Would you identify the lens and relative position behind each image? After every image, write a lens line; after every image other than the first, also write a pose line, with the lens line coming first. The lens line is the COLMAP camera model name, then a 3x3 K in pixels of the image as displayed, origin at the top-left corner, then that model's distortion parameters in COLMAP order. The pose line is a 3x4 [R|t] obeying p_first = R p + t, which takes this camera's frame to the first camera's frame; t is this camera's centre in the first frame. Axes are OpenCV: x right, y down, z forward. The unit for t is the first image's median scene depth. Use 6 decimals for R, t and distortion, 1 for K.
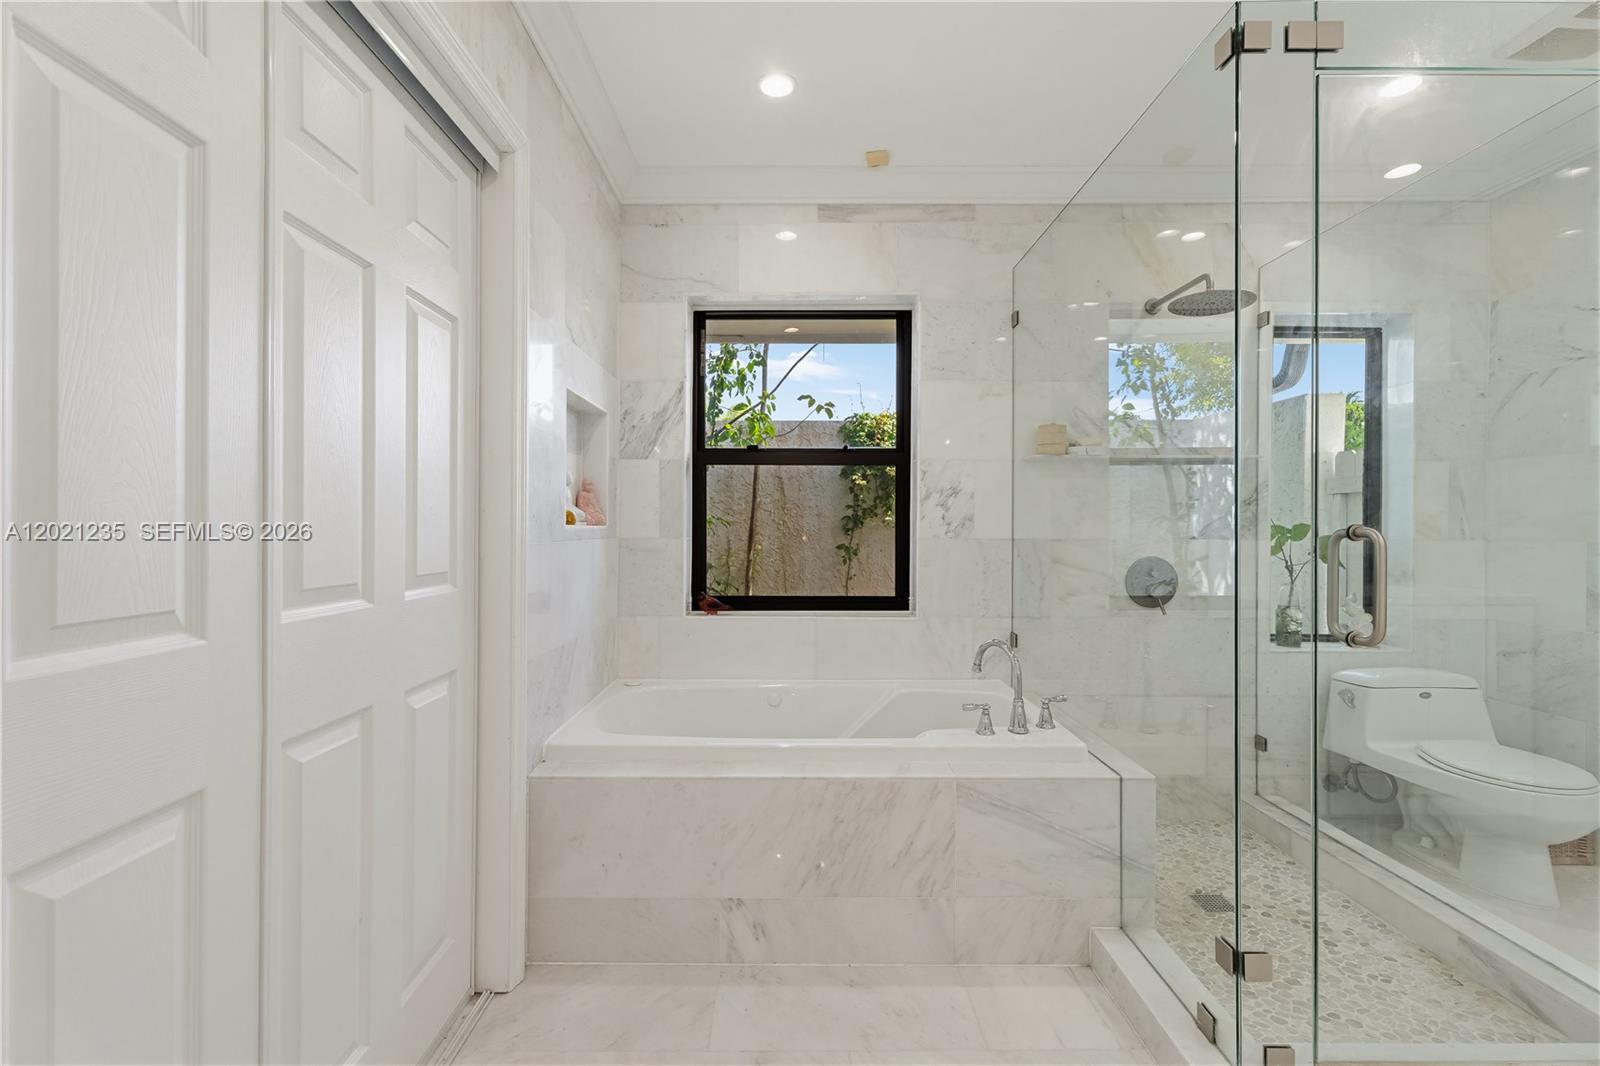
lens RADIAL K [[710.9, 0, 788.9], [0, 710.9, 526.9], [0, 0, 1]] dist [0.002197, -0.000204]
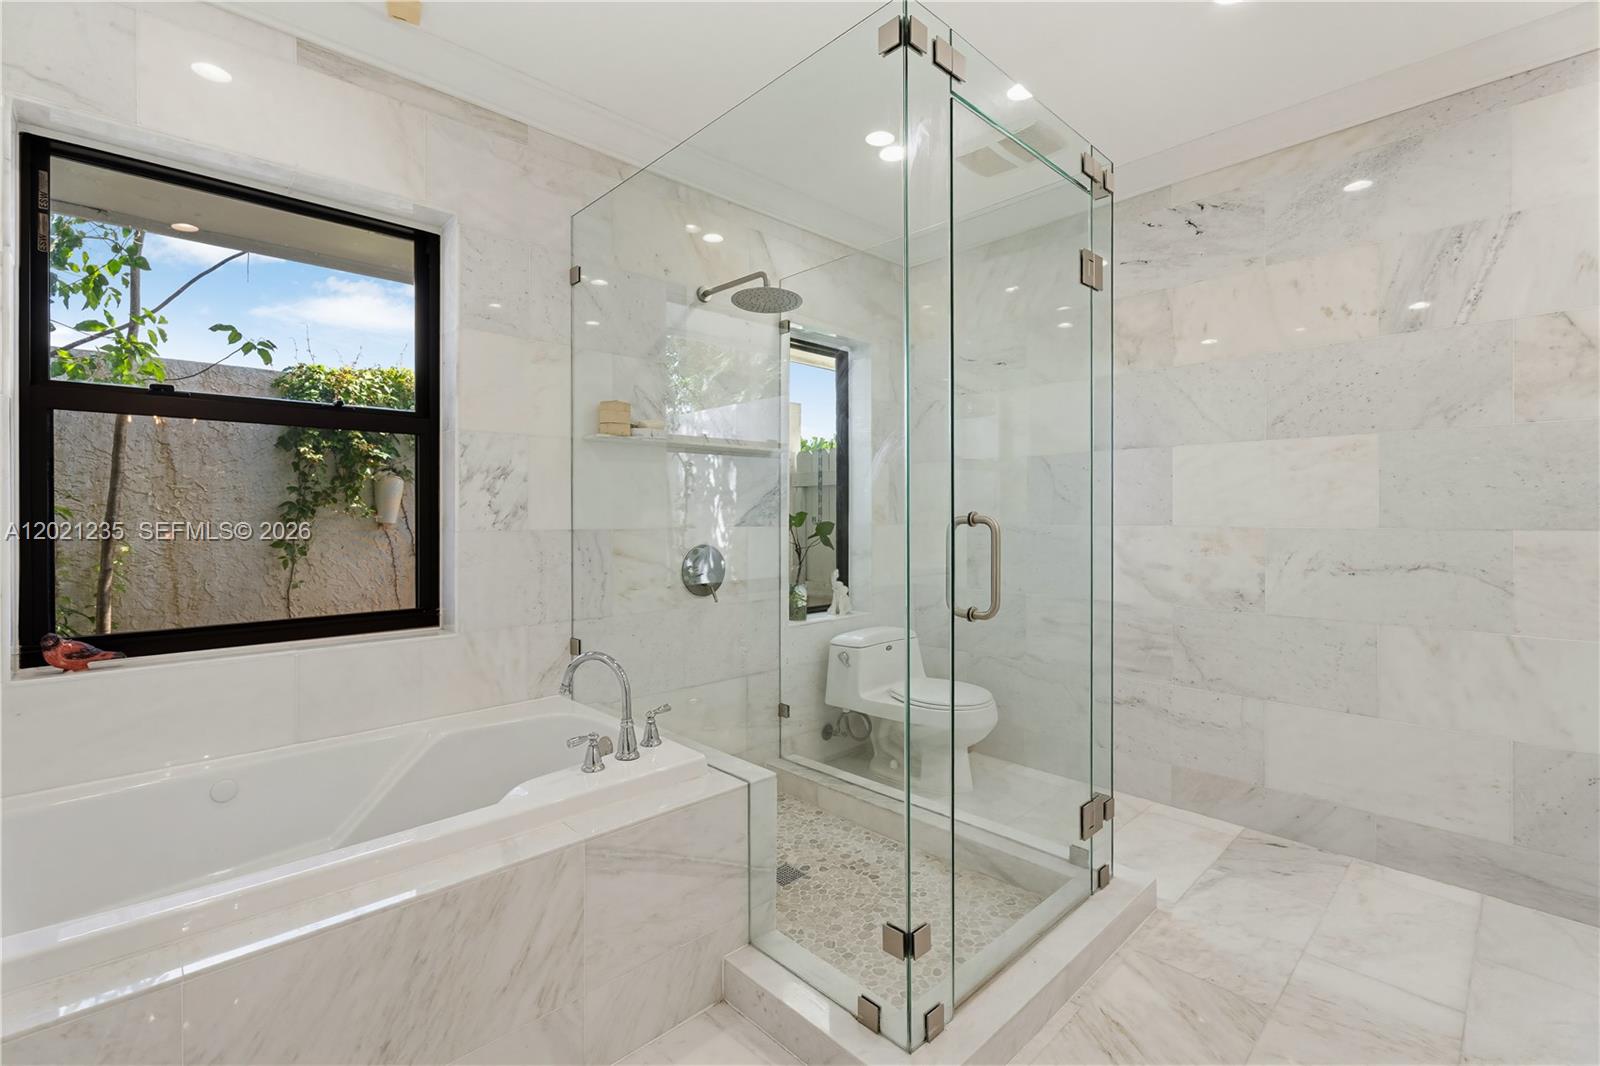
lens RADIAL K [[710.9, 0, 790.5], [0, 710.9, 517.0], [0, 0, 1]] dist [0.002197, -0.000204]
pose [[0.720219, -0.006203, 0.693719, -0.095161], [0.004552, 0.999981, 0.004215, -0.001084], [-0.693732, 0.000122, 0.720234, 0.195391]]
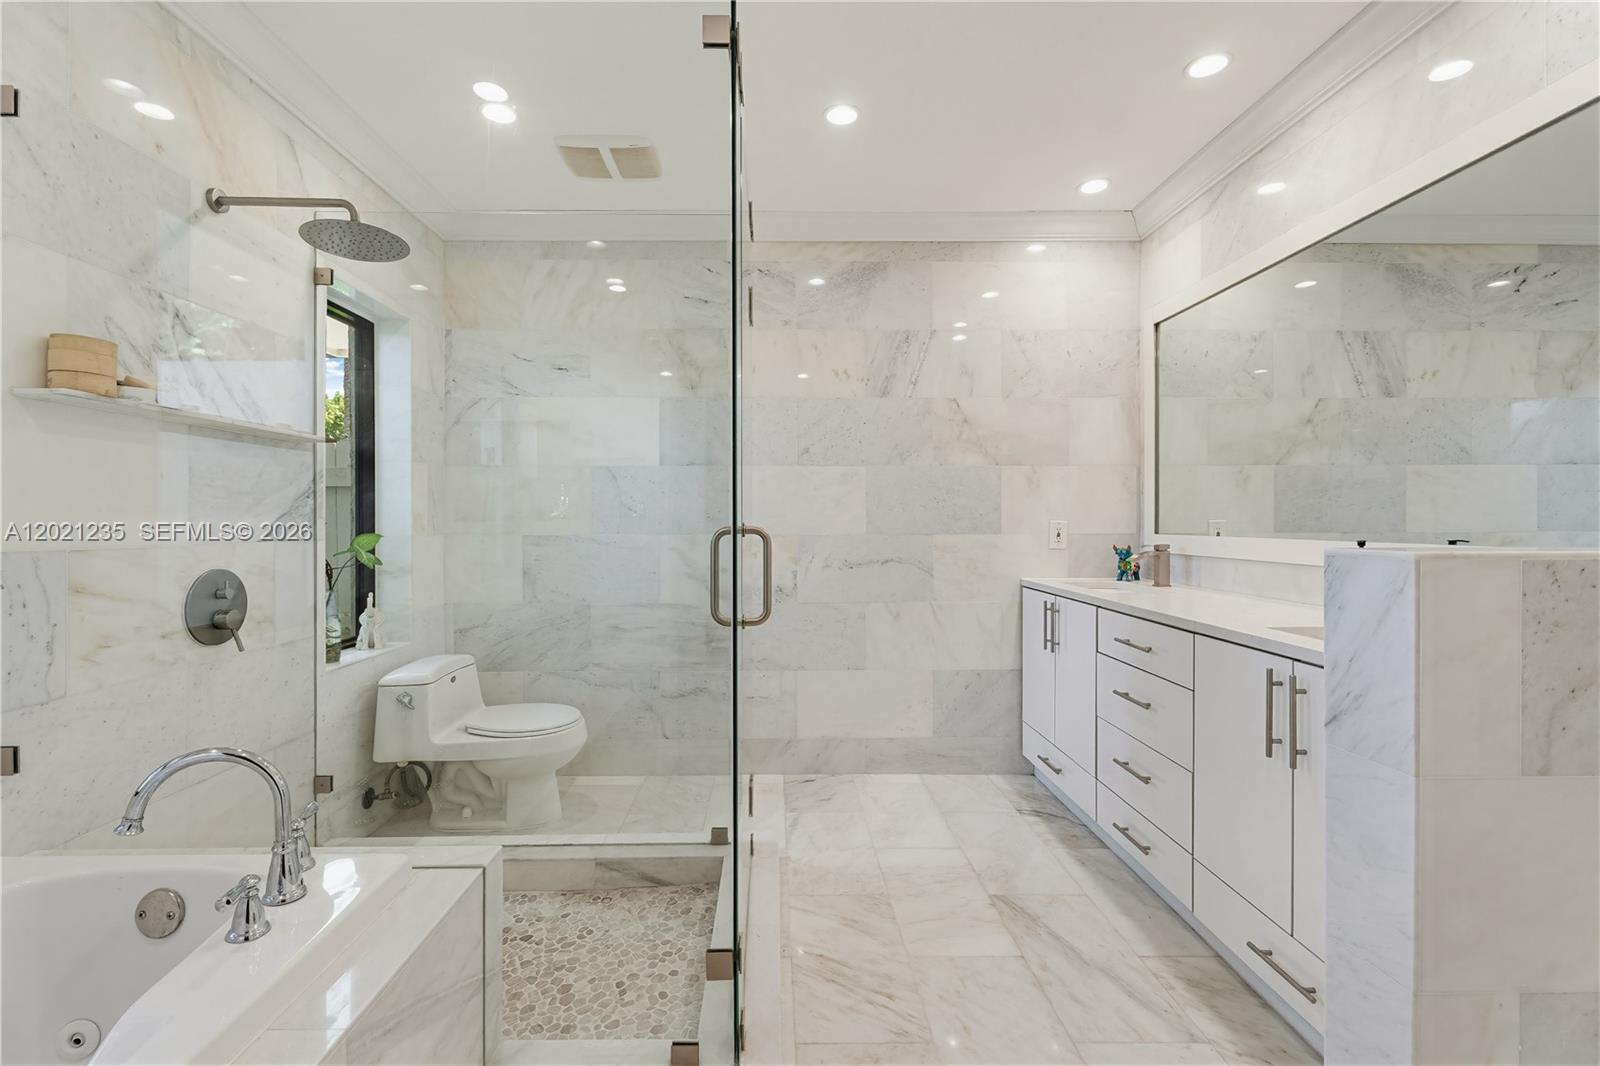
lens RADIAL K [[710.9, 0, 786.2], [0, 710.9, 525.0], [0, 0, 1]] dist [0.002197, -0.000204]
pose [[-0.024268, -0.006374, 0.999685, -0.183210], [0.002028, 0.999977, 0.006425, -0.003976], [-0.999703, 0.002183, -0.024254, 0.474573]]
